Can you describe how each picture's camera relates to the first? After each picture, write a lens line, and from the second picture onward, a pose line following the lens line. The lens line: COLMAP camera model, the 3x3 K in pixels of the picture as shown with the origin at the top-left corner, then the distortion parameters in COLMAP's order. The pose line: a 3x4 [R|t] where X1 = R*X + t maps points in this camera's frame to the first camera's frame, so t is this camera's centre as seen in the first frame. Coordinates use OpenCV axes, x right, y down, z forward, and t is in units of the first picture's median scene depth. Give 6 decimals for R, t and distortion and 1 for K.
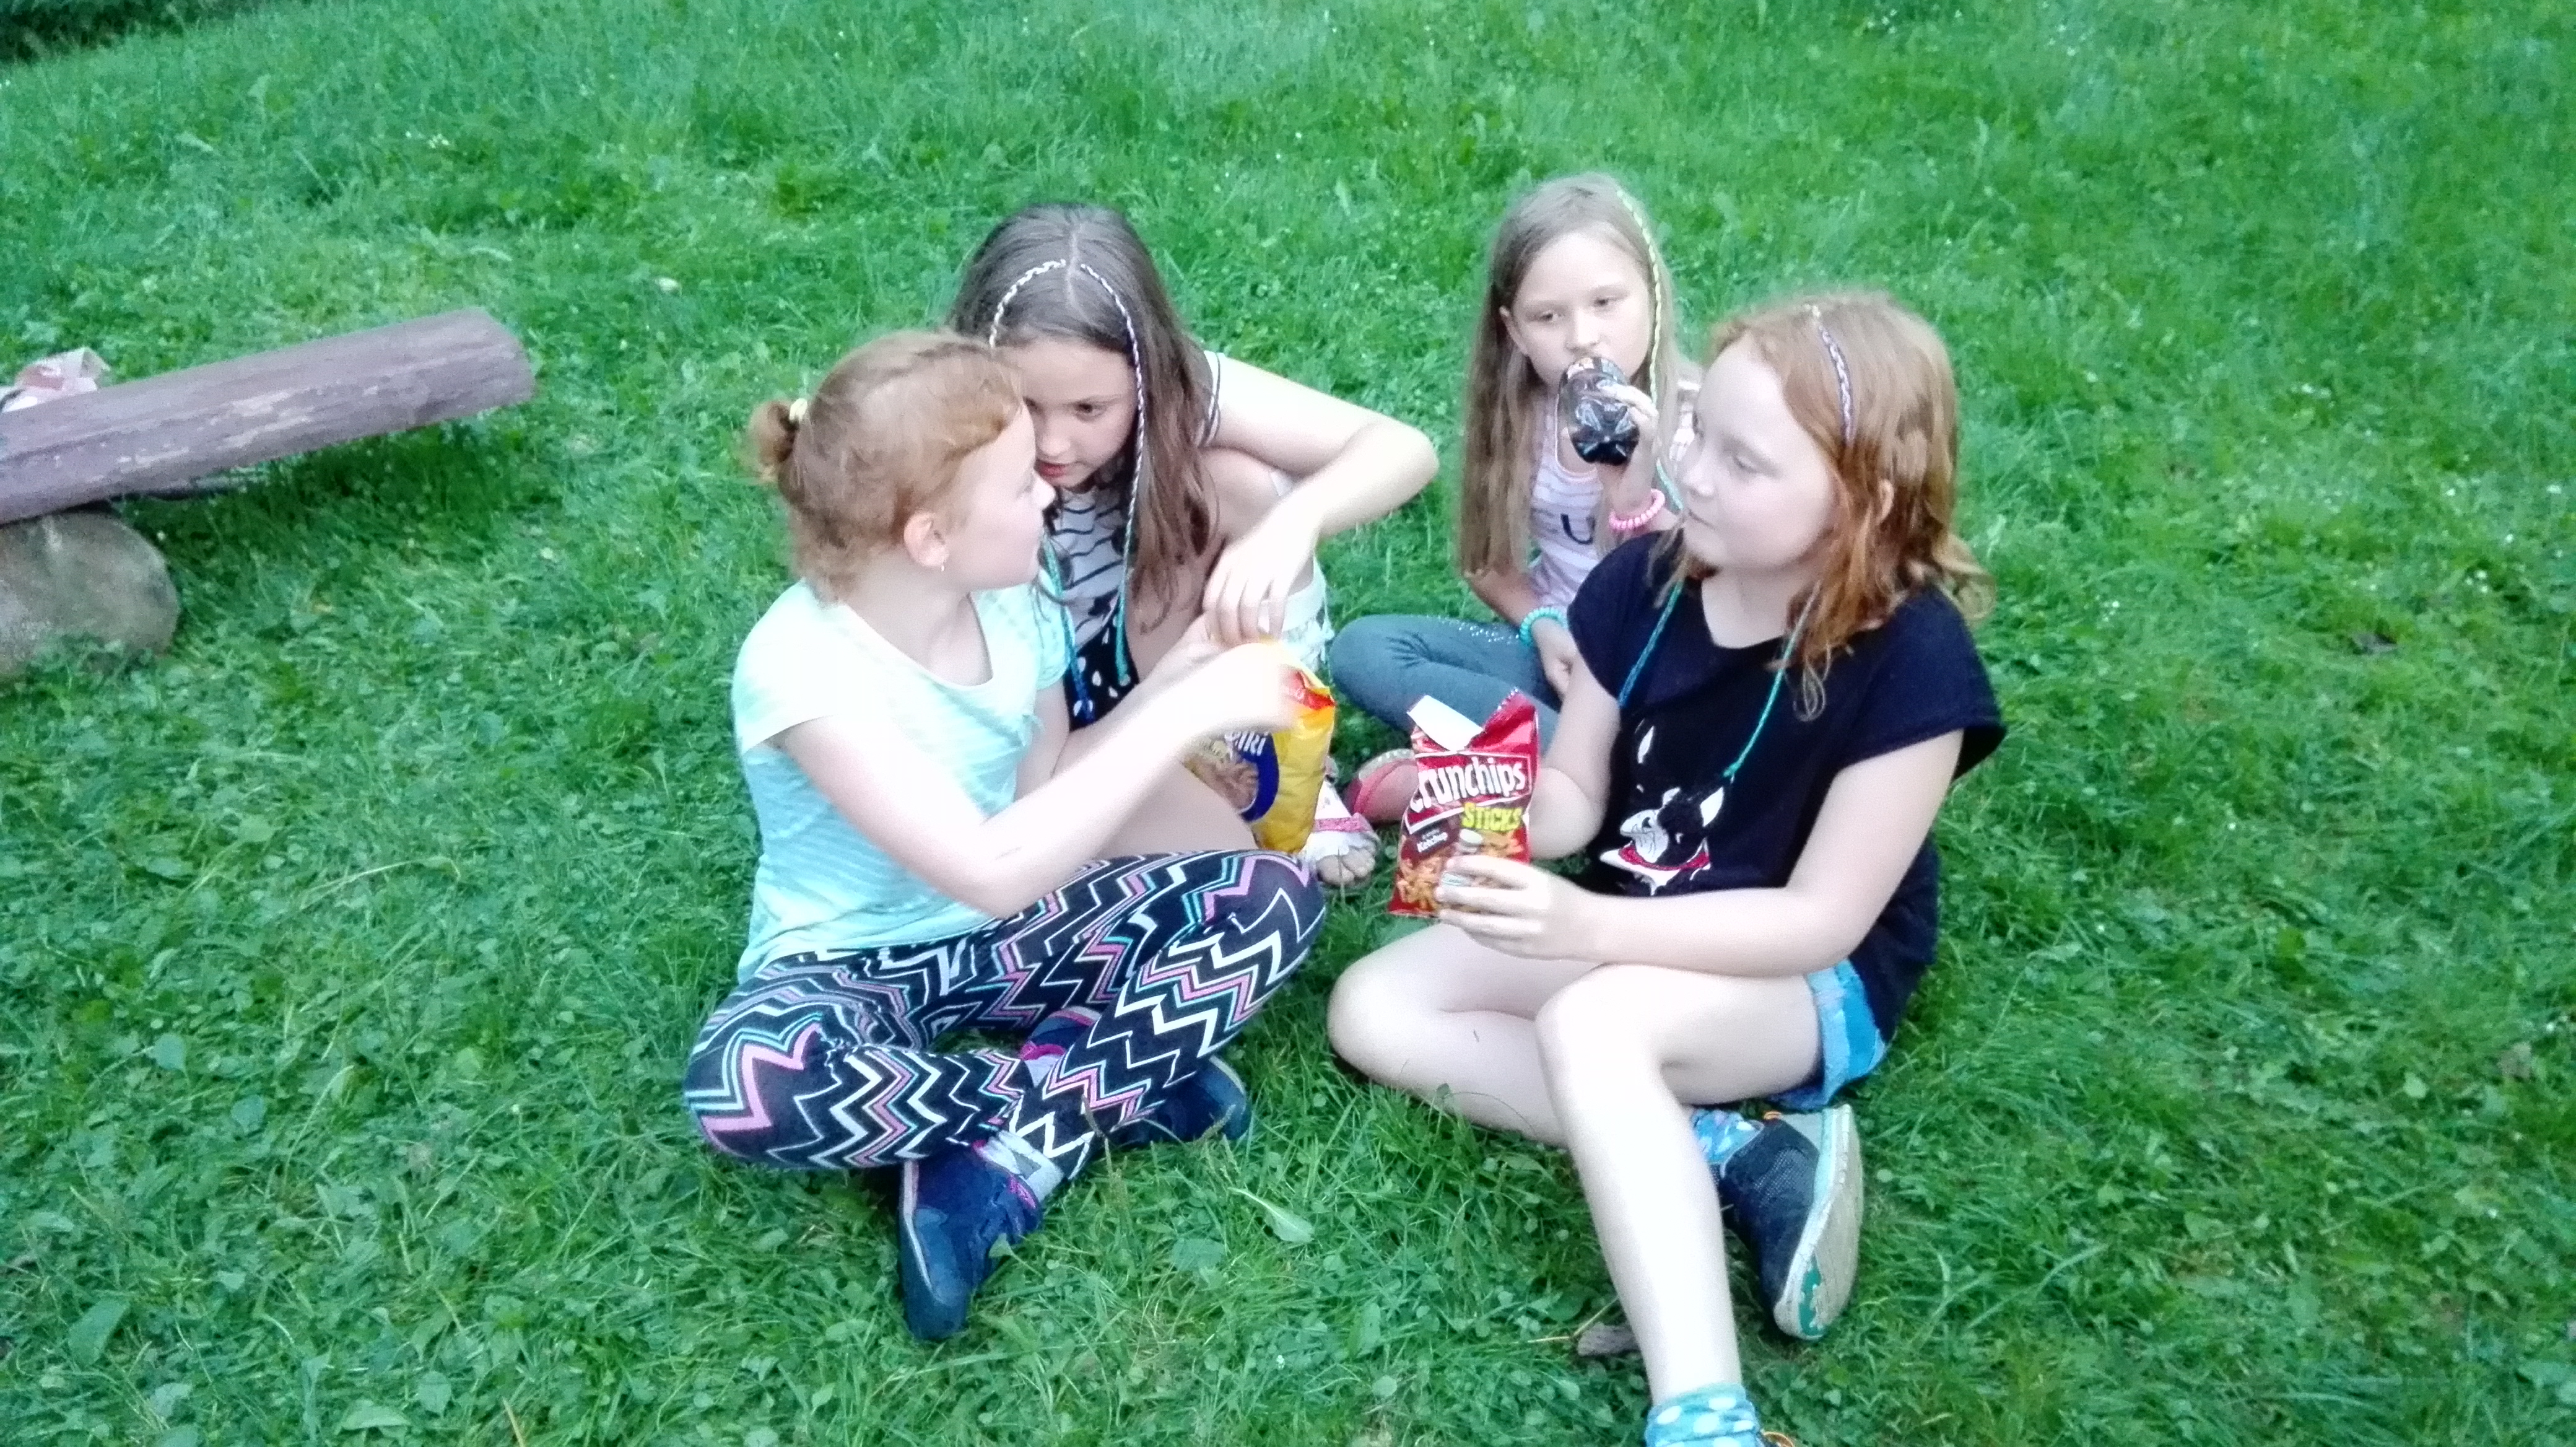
lens RADIAL K [[2035.5, 0, 1288.0], [0, 2035.5, 723.5], [0, 0, 1]] dist [0.084626, -0.164526]
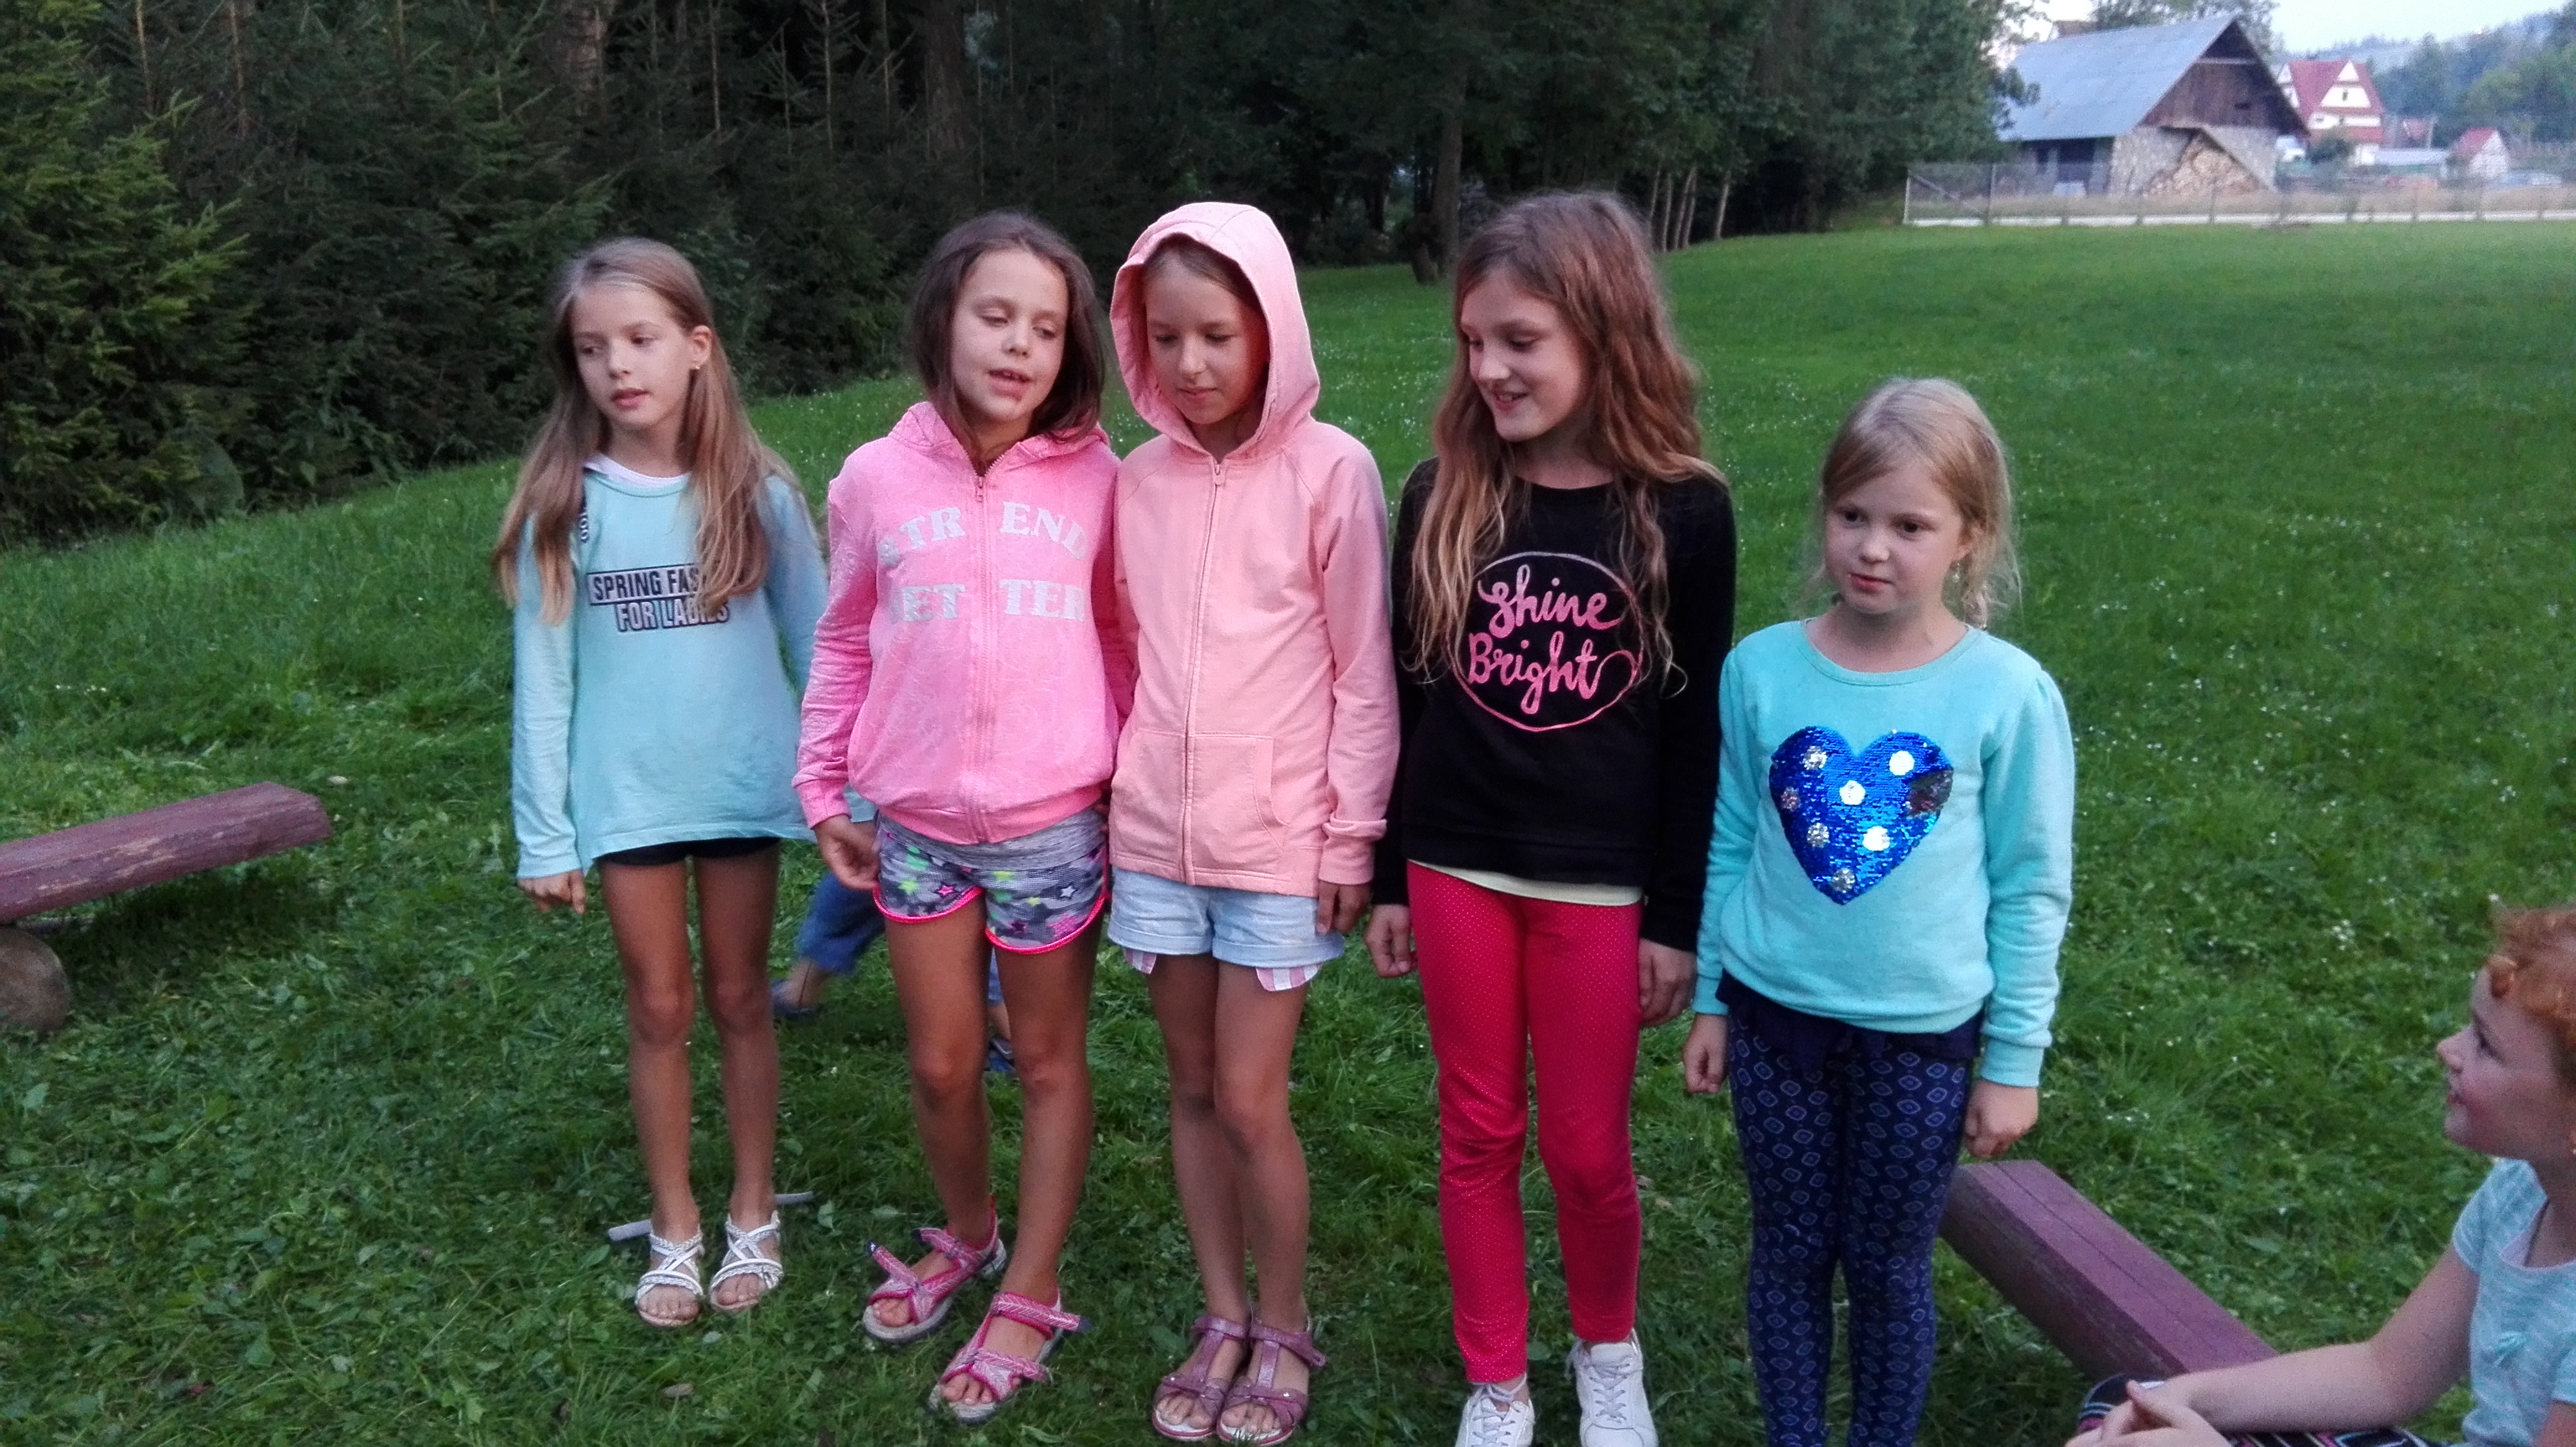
lens RADIAL K [[2035.5, 0, 1288.0], [0, 2035.5, 723.5], [0, 0, 1]] dist [0.084626, -0.164526]
pose [[0.954795, -0.046215, 0.293651, -0.122177], [0.121455, 0.962276, -0.243462, 0.150551], [-0.271322, 0.268121, 0.924389, -0.395963]]
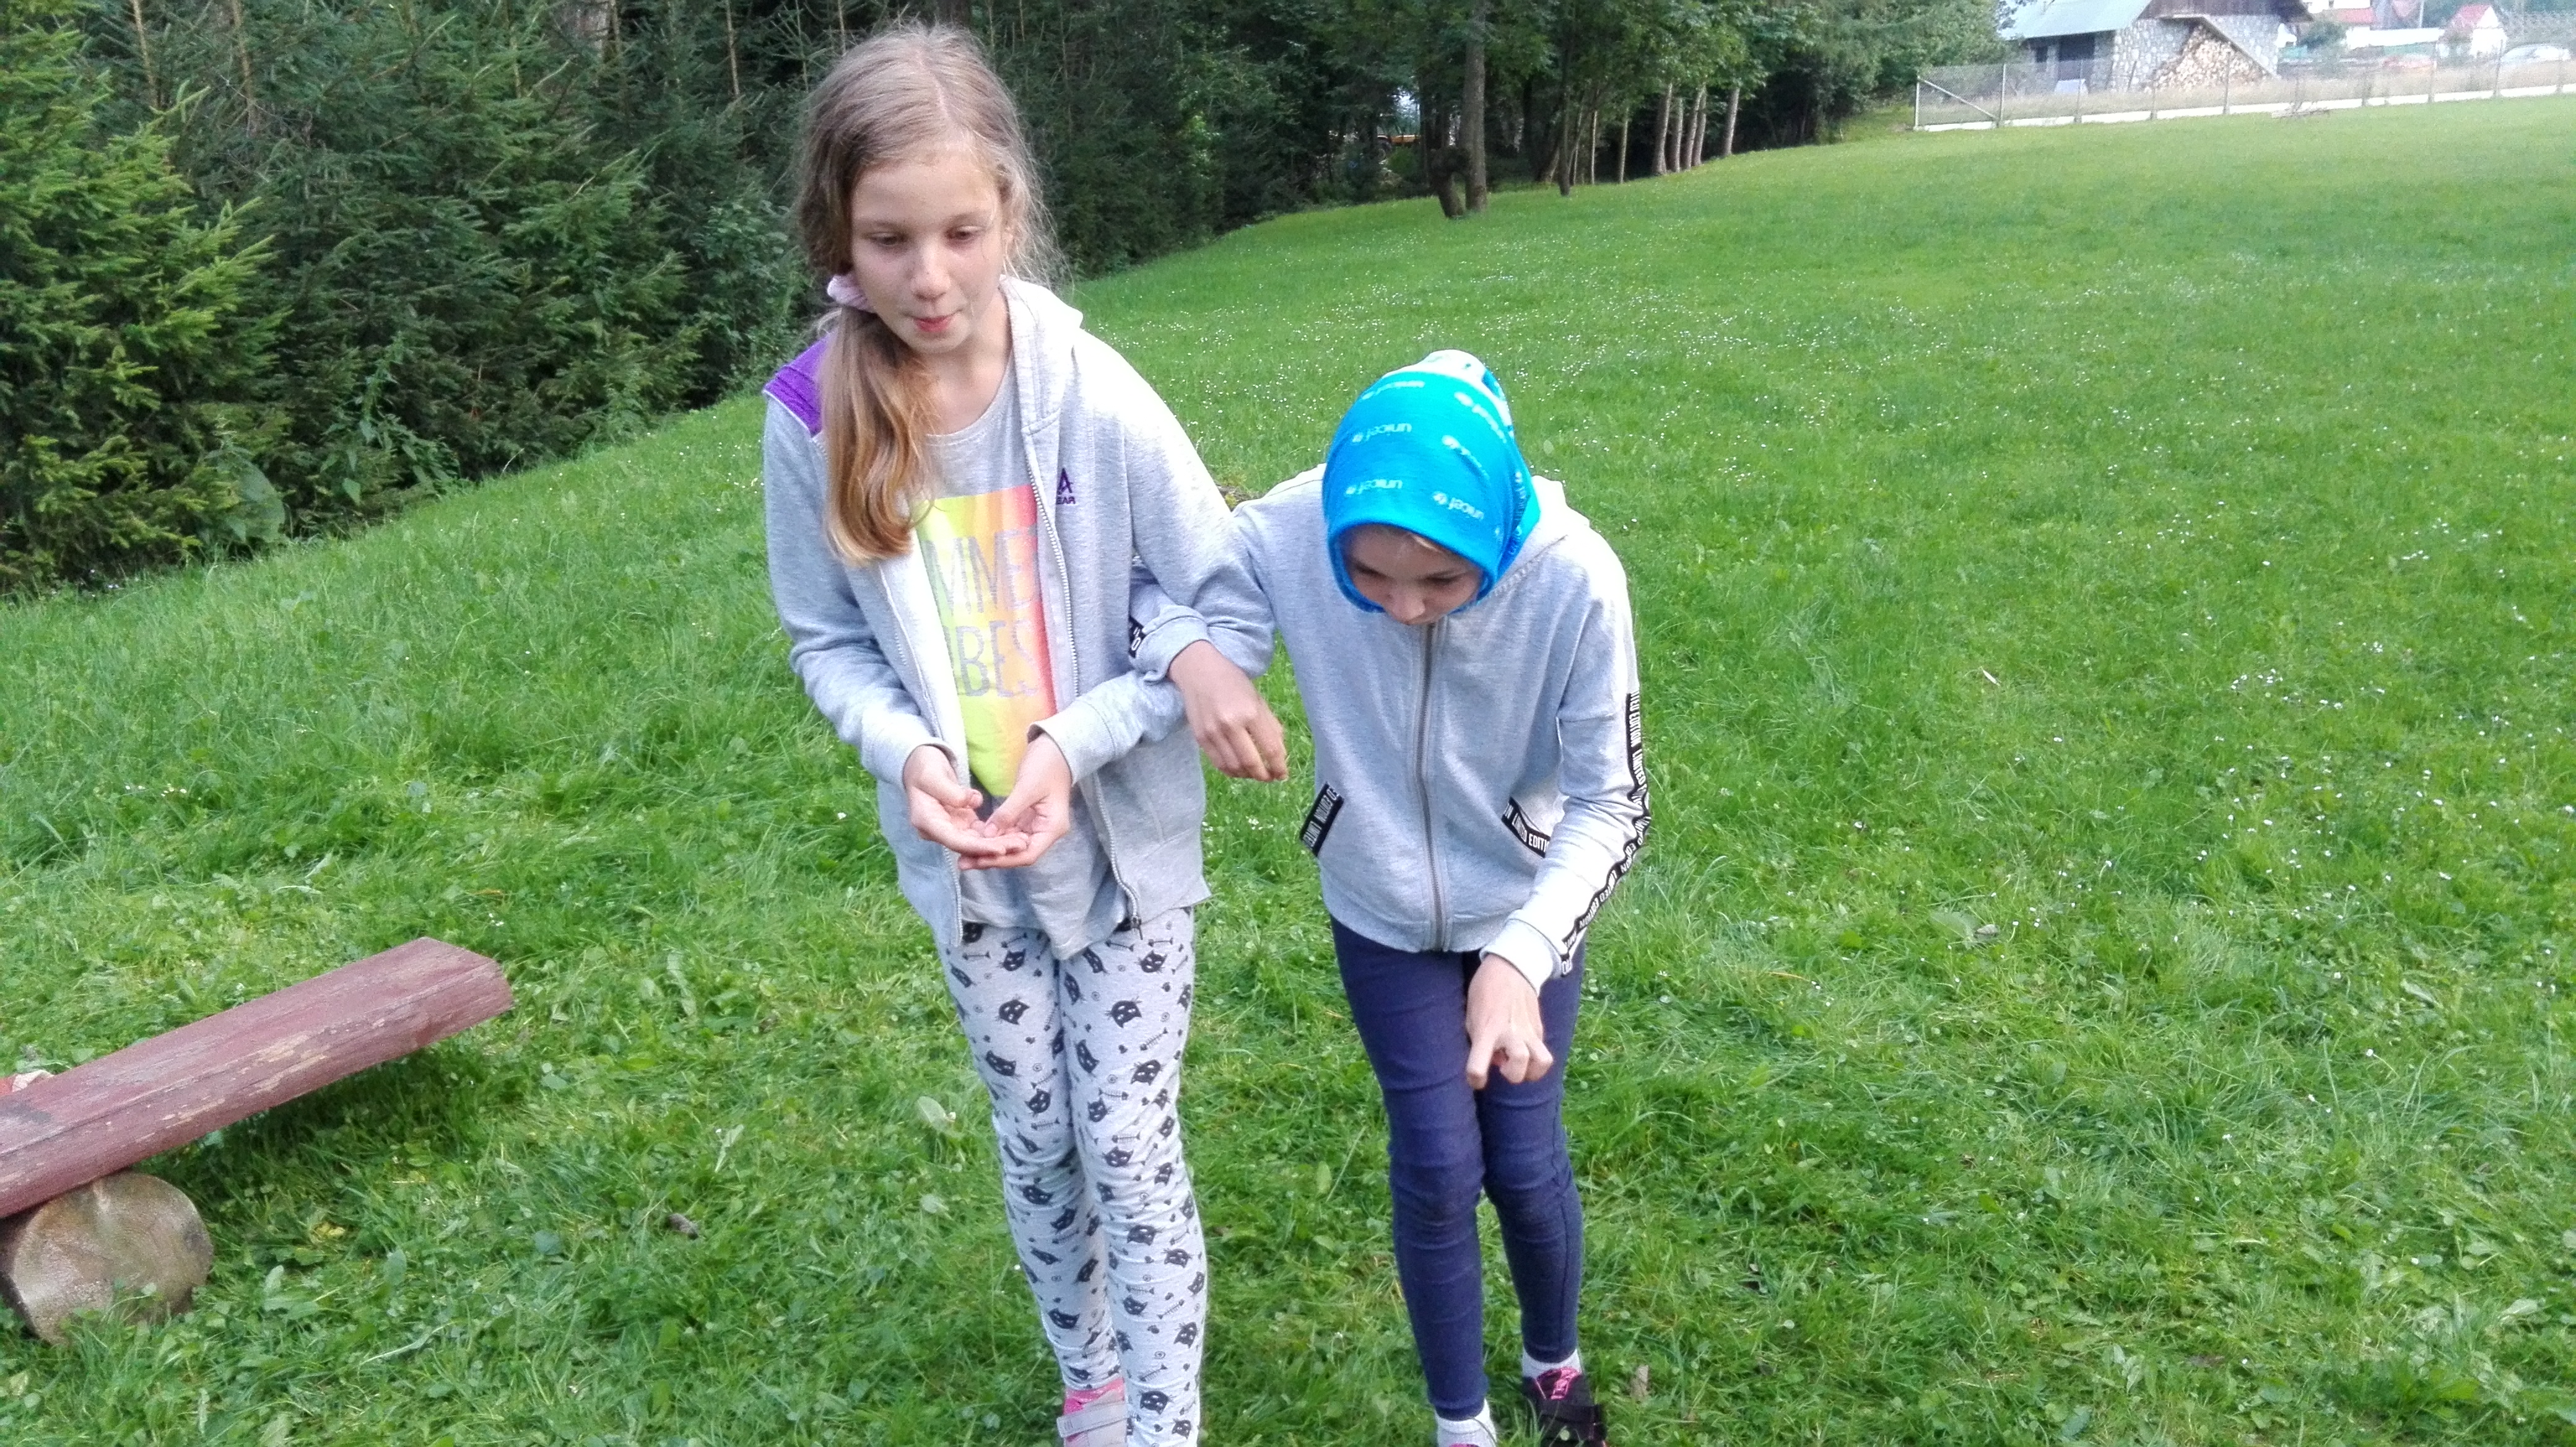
lens RADIAL K [[2020.3, 0, 1288.0], [0, 2020.3, 723.5], [0, 0, 1]] dist [0.076556, -0.141513]
pose [[0.951542, -0.102427, 0.289960, -0.217151], [0.168770, 0.962152, -0.213964, 0.001340], [-0.257070, 0.252532, 0.932814, -0.152000]]
